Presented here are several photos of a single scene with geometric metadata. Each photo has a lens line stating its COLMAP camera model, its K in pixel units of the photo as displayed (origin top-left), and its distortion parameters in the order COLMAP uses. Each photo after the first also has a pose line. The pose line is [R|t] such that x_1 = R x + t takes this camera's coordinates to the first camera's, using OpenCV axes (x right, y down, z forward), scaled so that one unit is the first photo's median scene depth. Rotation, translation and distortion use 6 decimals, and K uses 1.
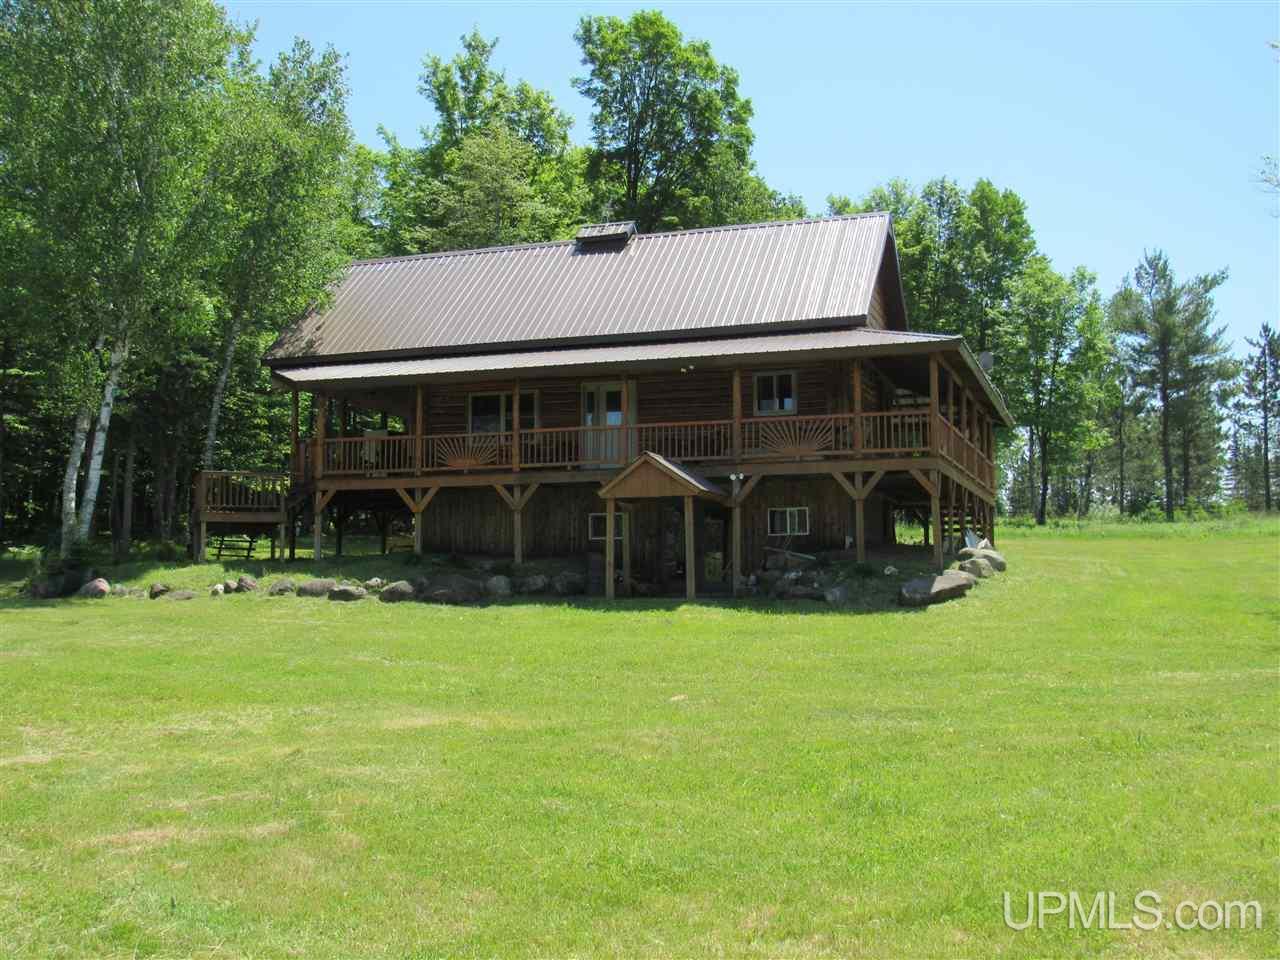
lens RADIAL K [[1379.5, 0, 643.0], [0, 1379.5, 479.4], [0, 0, 1]] dist [-0.041136, 0.000000]
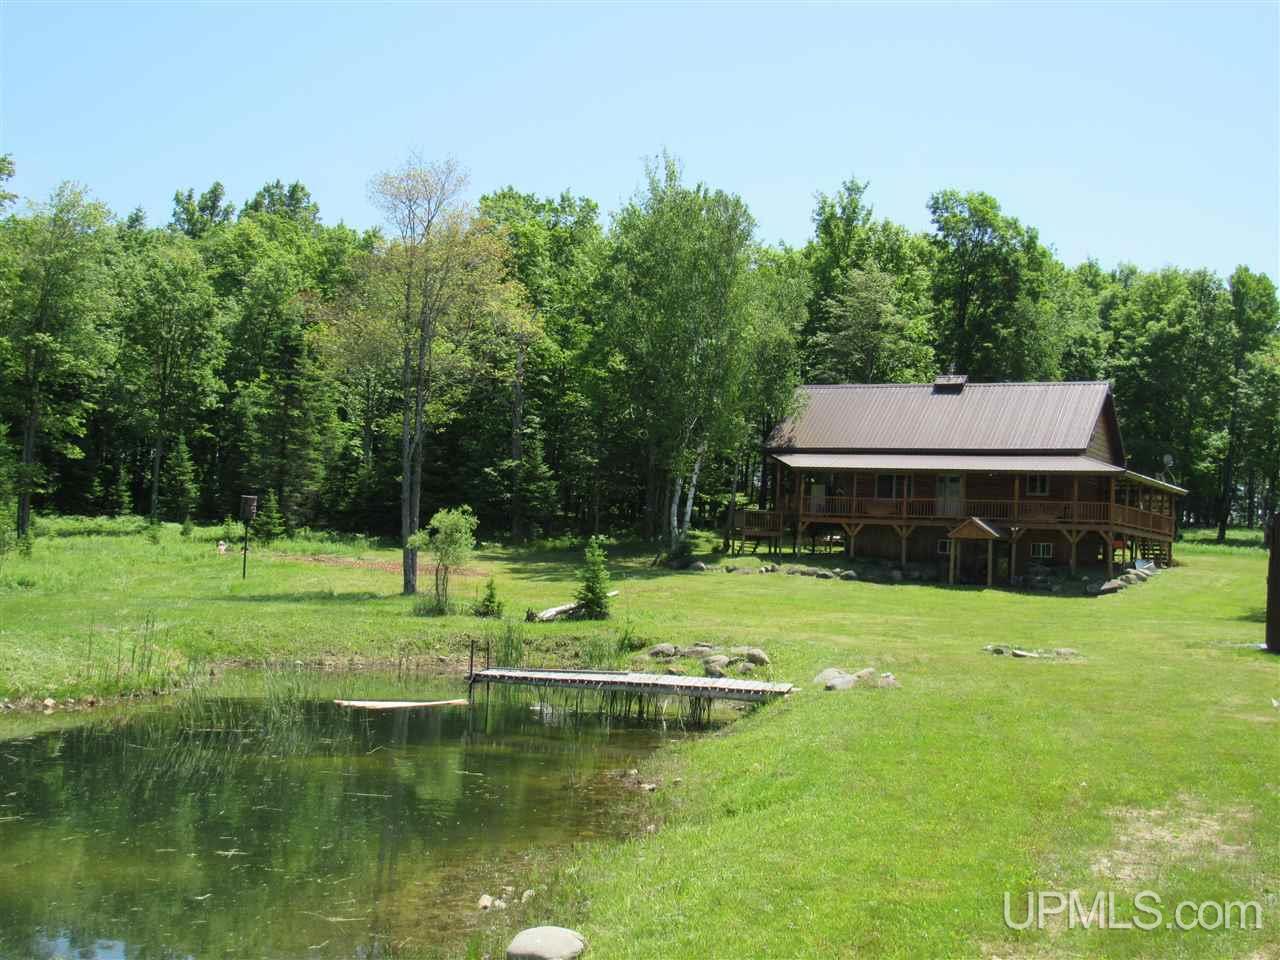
lens RADIAL K [[1650.9, 0, 647.5], [0, 1650.9, 471.1], [0, 0, 1]] dist [-0.049878, 0.000000]
pose [[0.983856, 0.043160, -0.173679, -0.044475], [-0.038997, 0.998866, 0.027315, -0.123585], [0.174661, -0.020101, 0.984423, -1.402038]]
